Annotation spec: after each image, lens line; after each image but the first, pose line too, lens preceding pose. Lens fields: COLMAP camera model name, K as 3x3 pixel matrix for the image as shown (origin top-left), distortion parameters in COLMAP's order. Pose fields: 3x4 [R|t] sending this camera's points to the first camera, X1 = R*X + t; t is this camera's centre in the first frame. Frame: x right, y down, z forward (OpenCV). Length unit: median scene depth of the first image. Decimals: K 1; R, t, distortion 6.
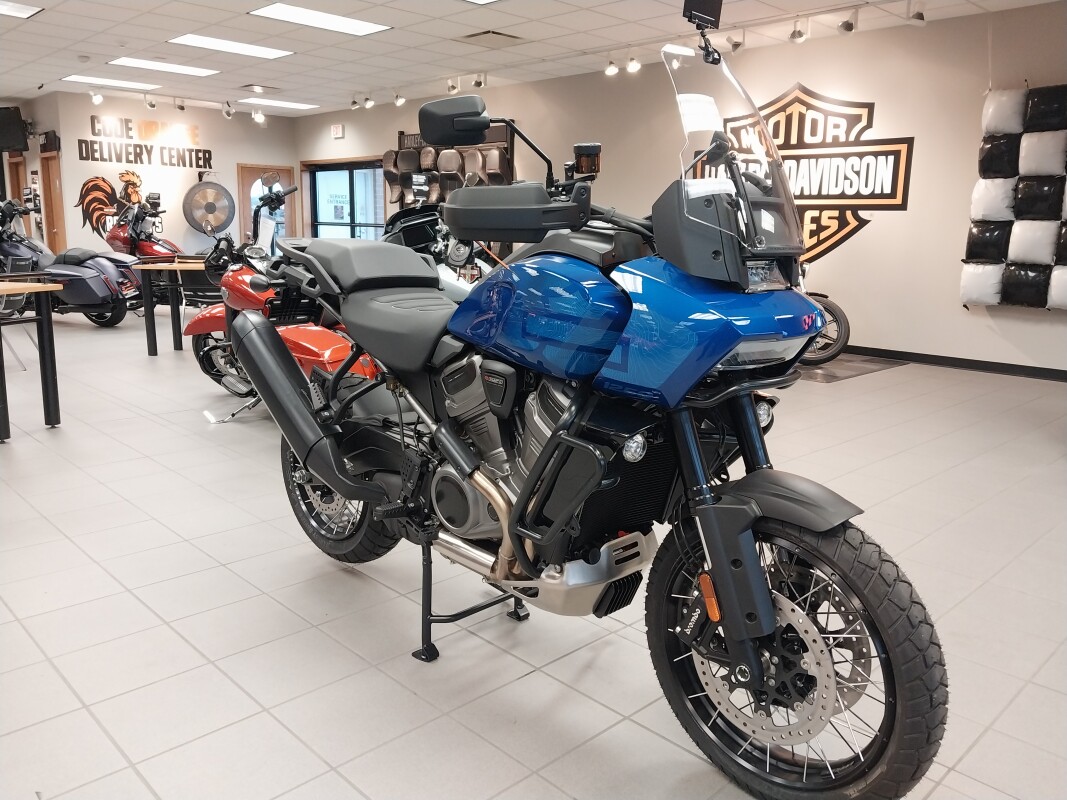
lens RADIAL K [[830.6, 0, 536.6], [0, 830.6, 406.2], [0, 0, 1]] dist [0.003532, -0.014381]
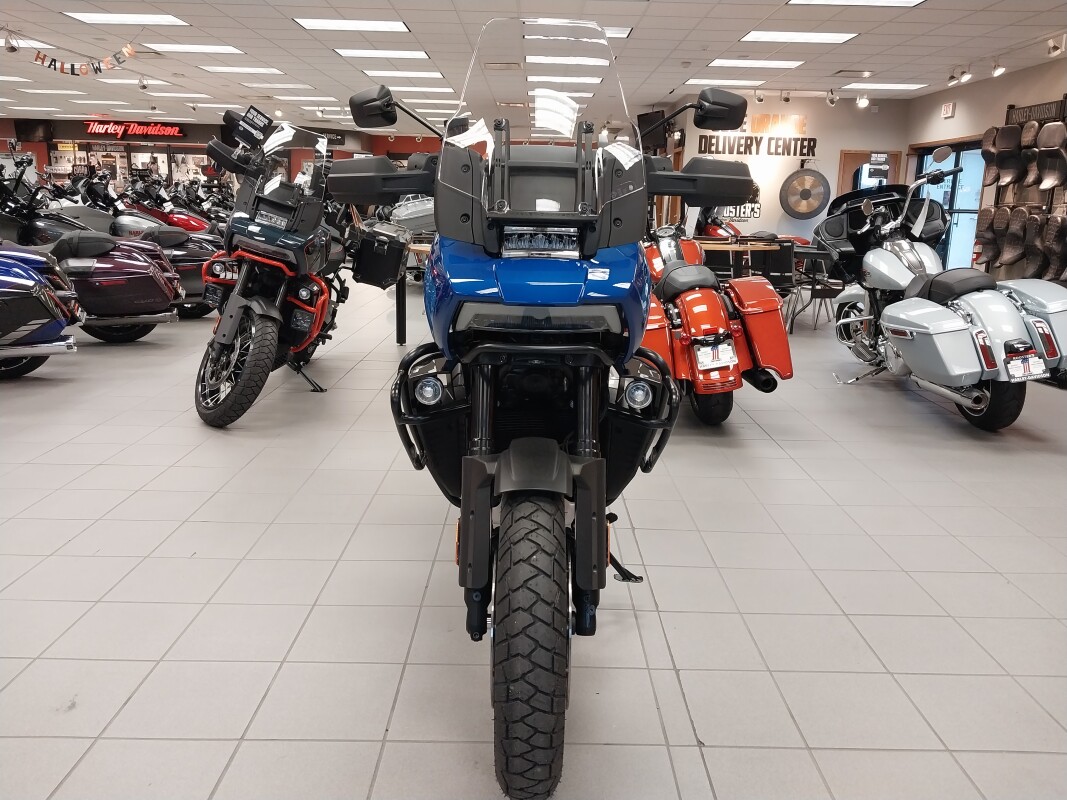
lens RADIAL K [[830.6, 0, 541.8], [0, 830.6, 395.7], [0, 0, 1]] dist [0.003532, -0.014381]
pose [[0.716874, 0.153146, -0.680175, 0.118532], [-0.152959, 0.986356, 0.060873, -0.003784], [0.680217, 0.060401, 0.730518, 0.035586]]
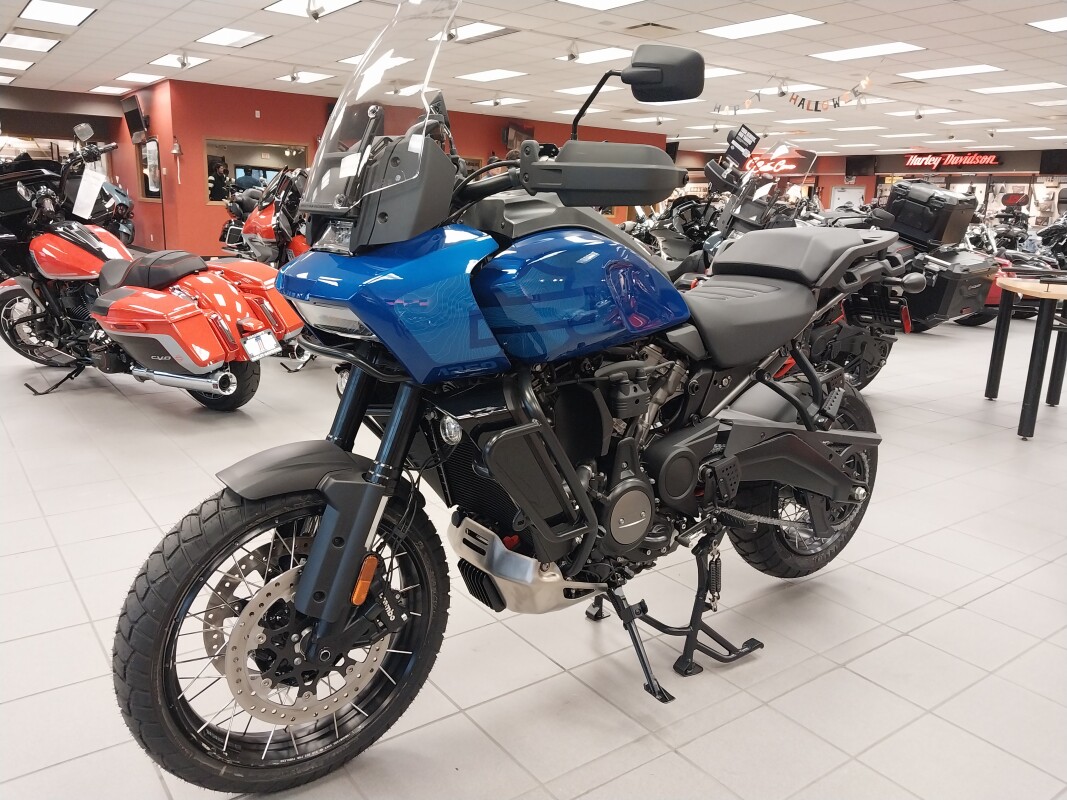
lens RADIAL K [[830.6, 0, 536.9], [0, 830.6, 395.4], [0, 0, 1]] dist [0.003532, -0.014381]
pose [[-0.127702, 0.189432, -0.973554, 0.407518], [-0.237121, 0.947294, 0.215426, -0.284169], [0.963050, 0.258360, -0.076053, 1.445137]]
